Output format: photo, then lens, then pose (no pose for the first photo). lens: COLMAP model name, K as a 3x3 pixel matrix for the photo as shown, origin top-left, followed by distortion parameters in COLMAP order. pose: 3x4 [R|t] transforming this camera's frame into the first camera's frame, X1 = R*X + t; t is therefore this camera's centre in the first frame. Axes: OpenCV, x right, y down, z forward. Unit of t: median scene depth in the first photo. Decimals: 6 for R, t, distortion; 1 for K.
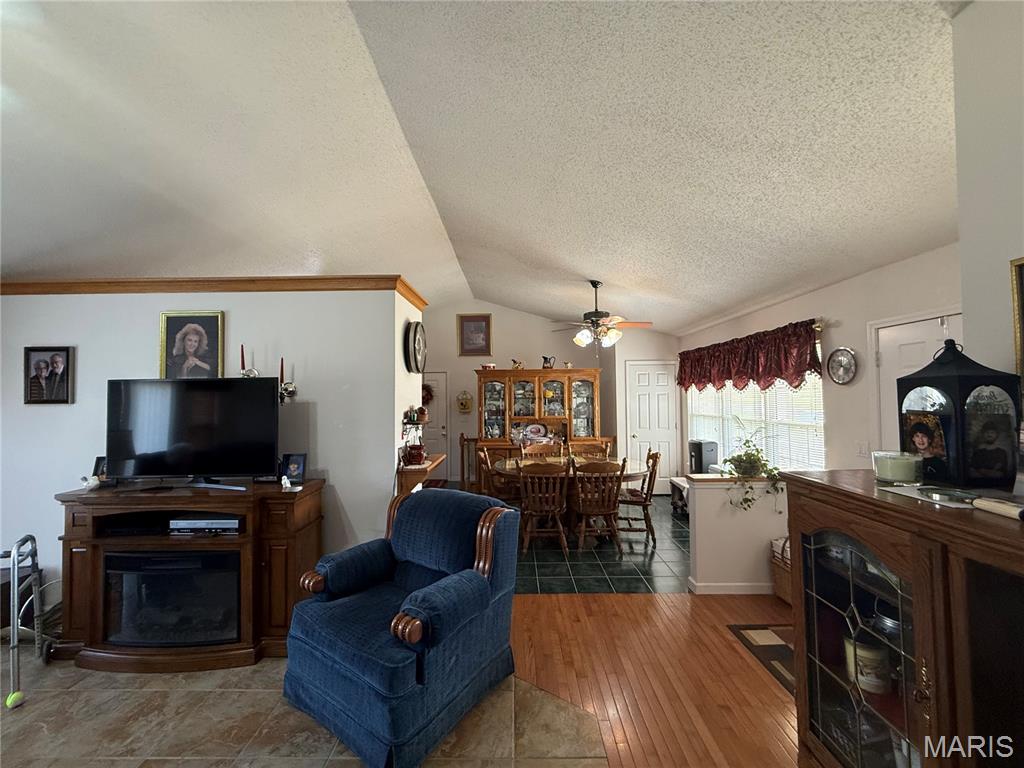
lens RADIAL K [[407.9, 0, 509.1], [0, 407.9, 383.9], [0, 0, 1]] dist [-0.000867, -0.000077]
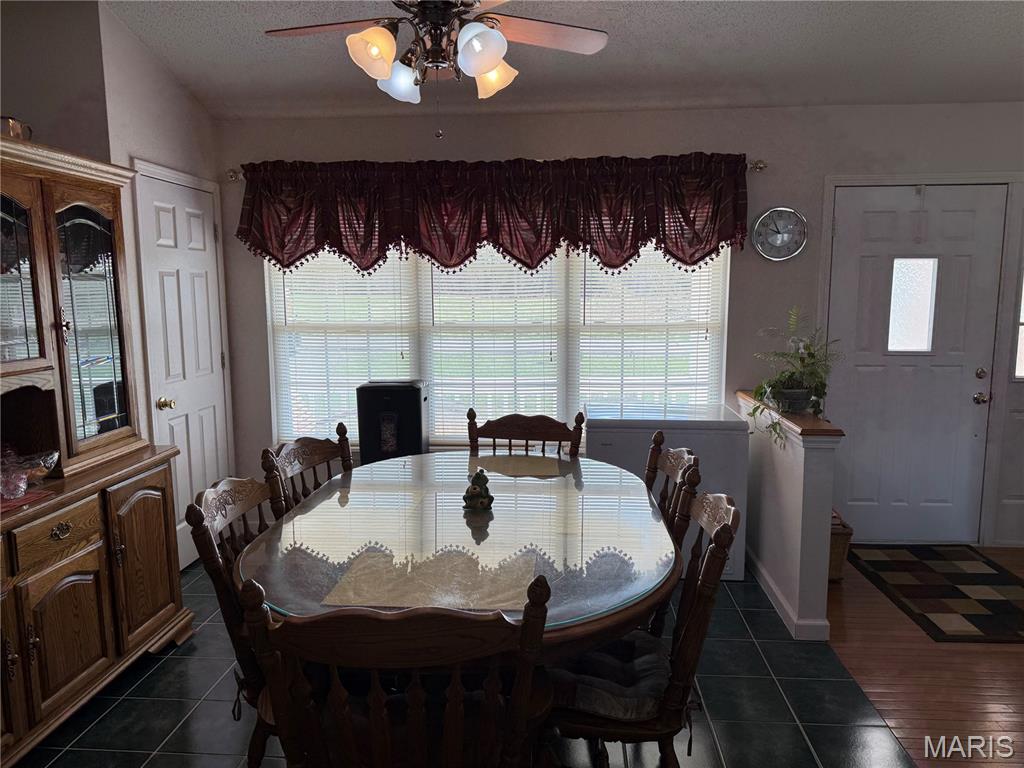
lens RADIAL K [[723.7, 0, 512.0], [0, 723.7, 384.0], [0, 0, 1]] dist [0.007578, 0.002375]
pose [[0.059635, -0.119561, 0.991034, -0.466240], [-0.021930, 0.992405, 0.121046, 0.072136], [-0.997979, -0.028952, 0.056560, 1.335893]]
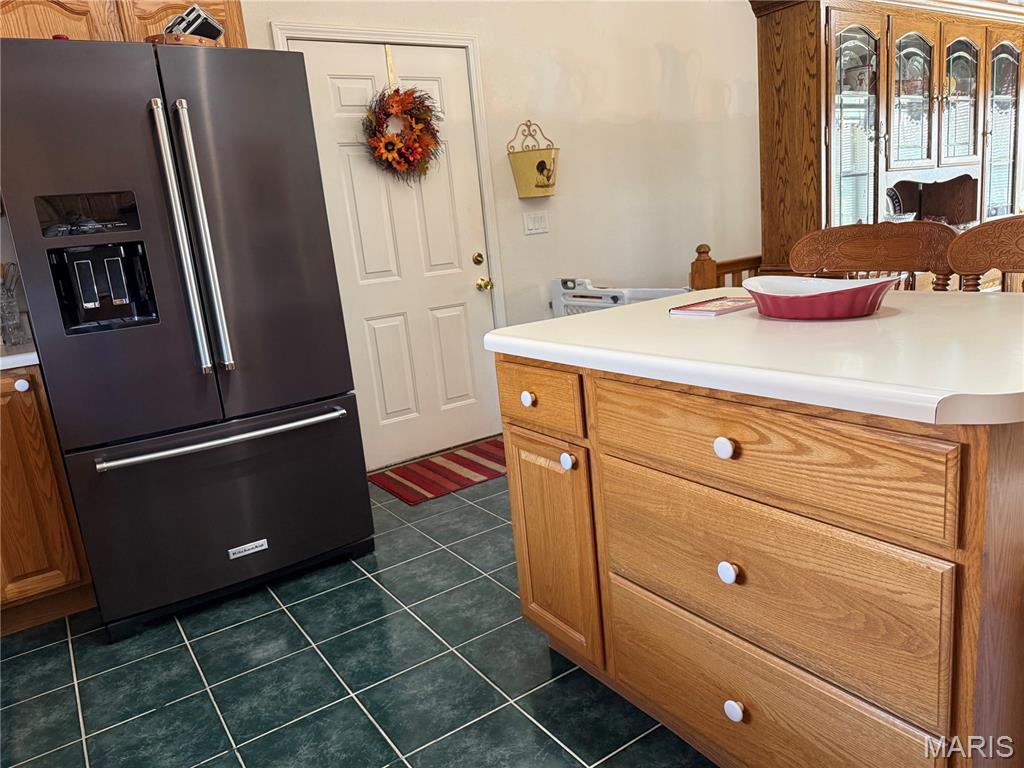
lens RADIAL K [[723.7, 0, 512.0], [0, 723.7, 384.0], [0, 0, 1]] dist [0.007578, 0.002375]
pose [[0.814449, -0.194613, 0.546624, -1.005503], [0.075877, 0.969707, 0.232188, 0.175183], [-0.575252, -0.147629, 0.804544, 1.325185]]
